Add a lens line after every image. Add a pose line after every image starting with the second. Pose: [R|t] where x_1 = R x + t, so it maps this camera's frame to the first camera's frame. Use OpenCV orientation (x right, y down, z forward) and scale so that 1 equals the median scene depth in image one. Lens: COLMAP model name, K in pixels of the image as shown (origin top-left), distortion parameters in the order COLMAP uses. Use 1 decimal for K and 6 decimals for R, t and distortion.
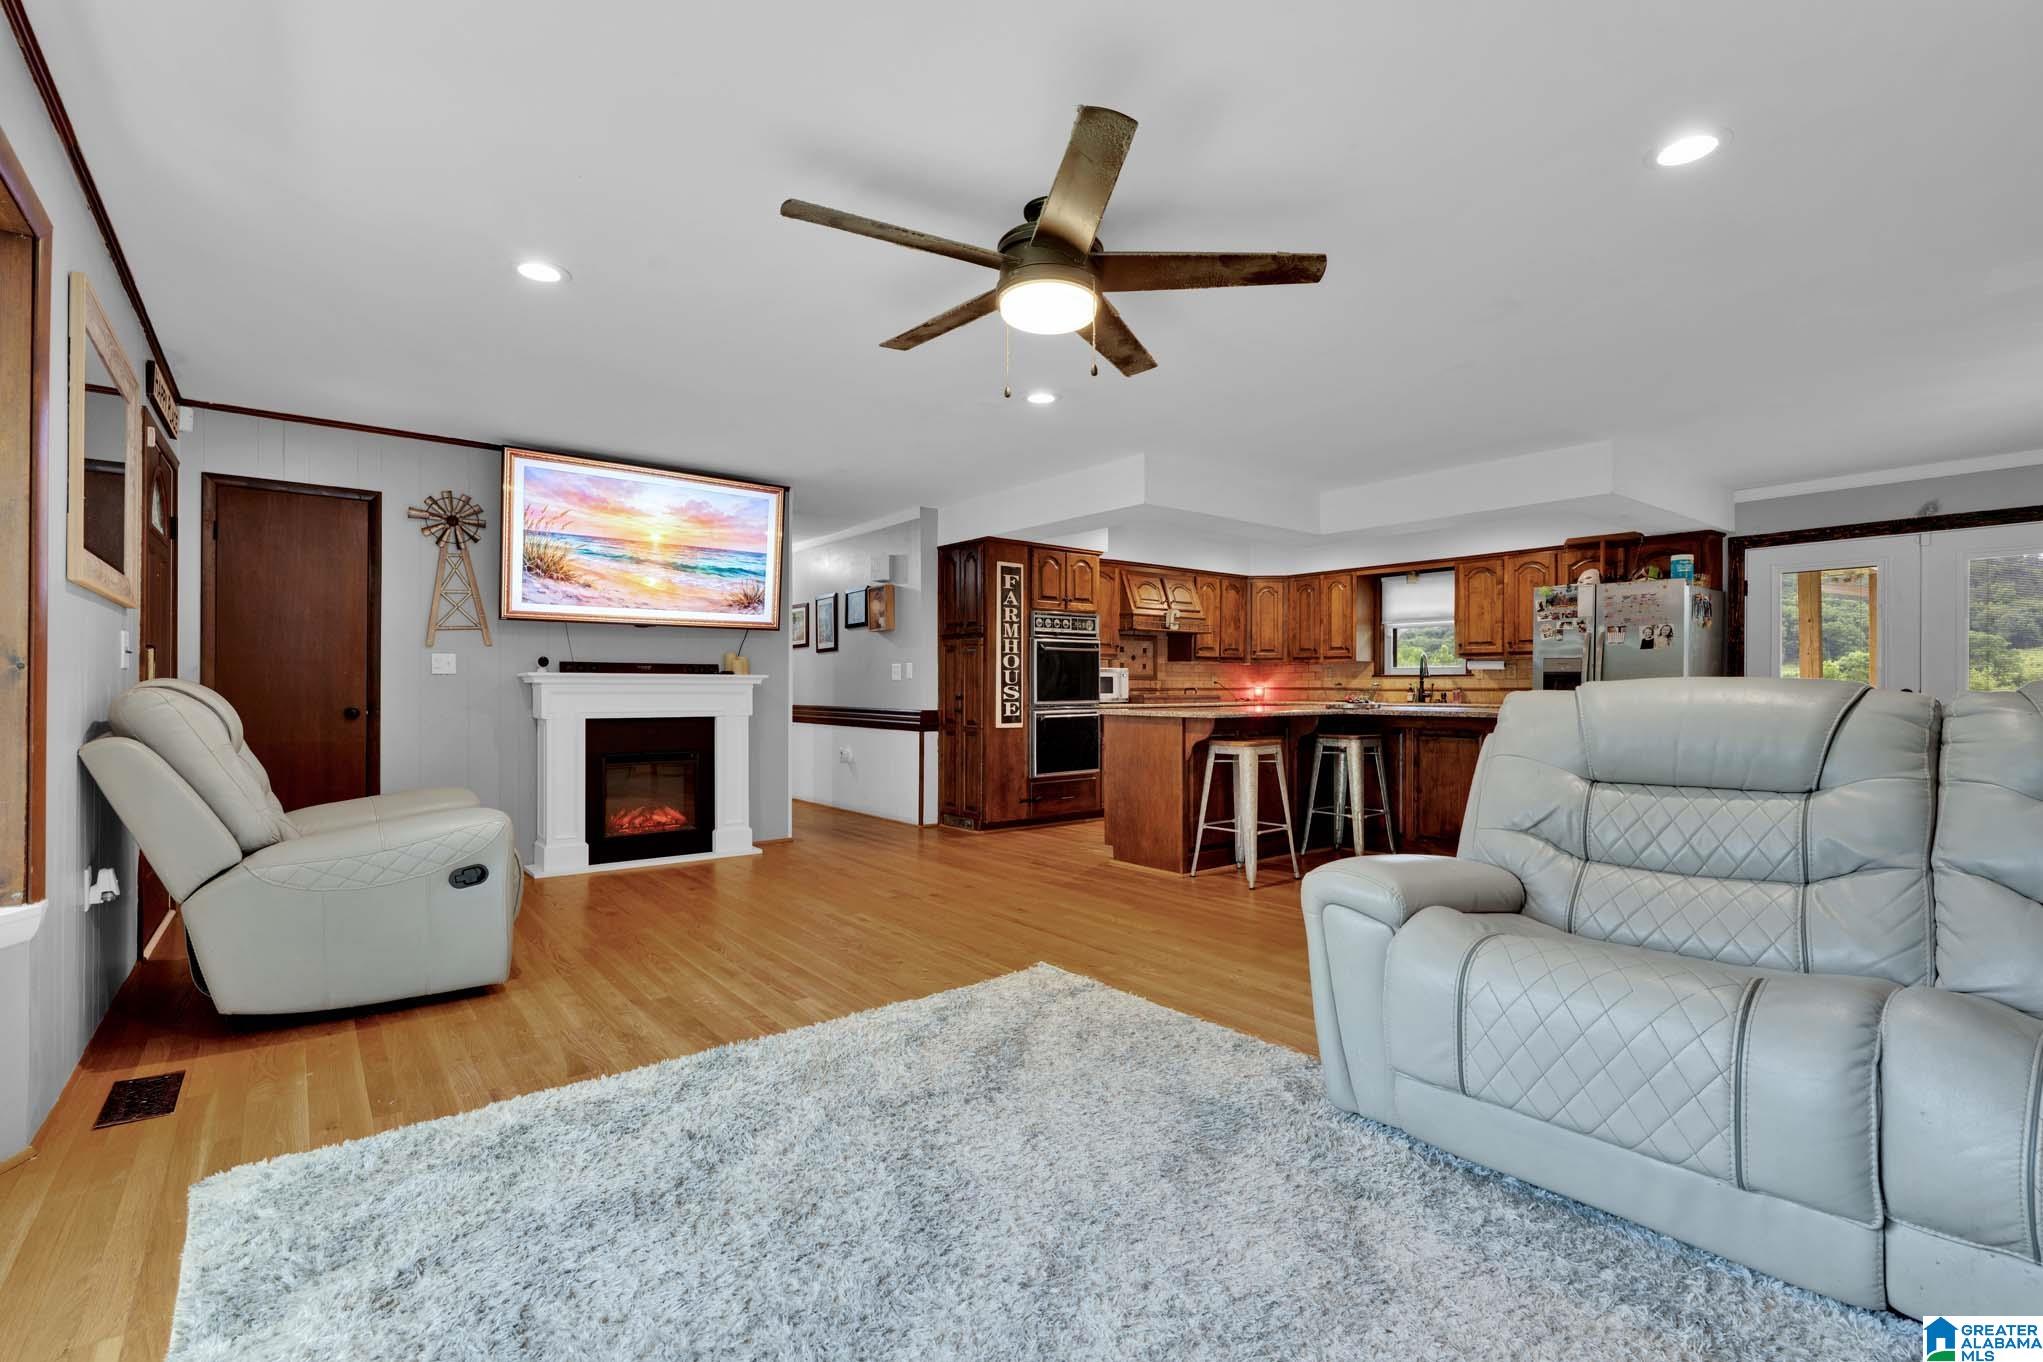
lens RADIAL K [[913.9, 0, 1027.2], [0, 913.9, 683.5], [0, 0, 1]] dist [0.004591, -0.000252]
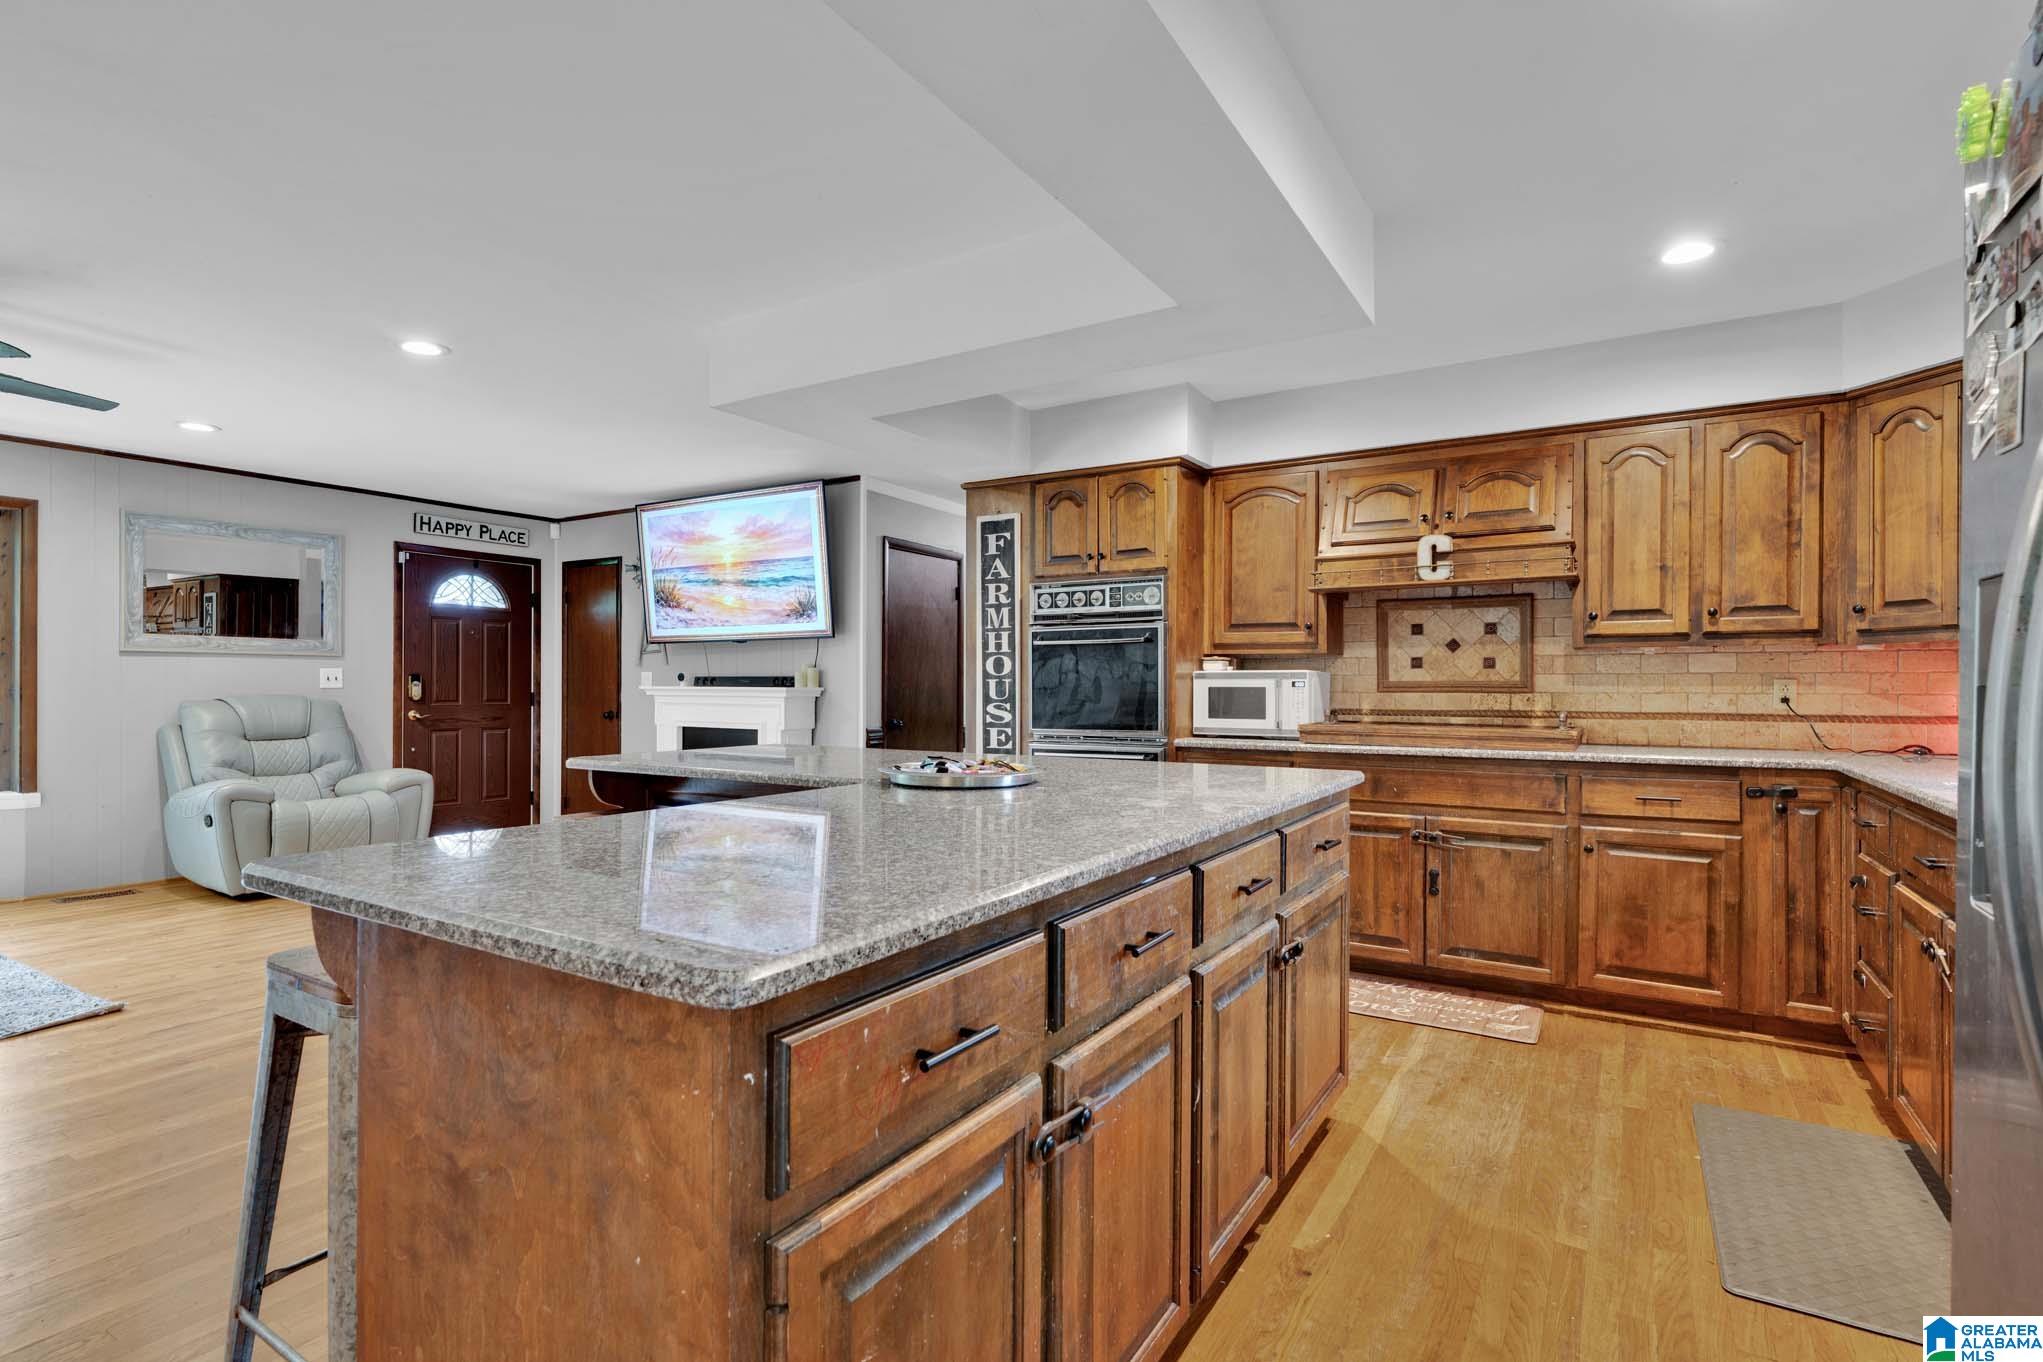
lens RADIAL K [[989.4, 0, 1026.4], [0, 989.4, 684.5], [0, 0, 1]] dist [0.001765, -0.000064]
pose [[0.349442, -0.002001, -0.936956, 0.753147], [0.003131, 0.999995, -0.000968, -0.010449], [0.936953, -0.002595, 0.349447, 0.880345]]
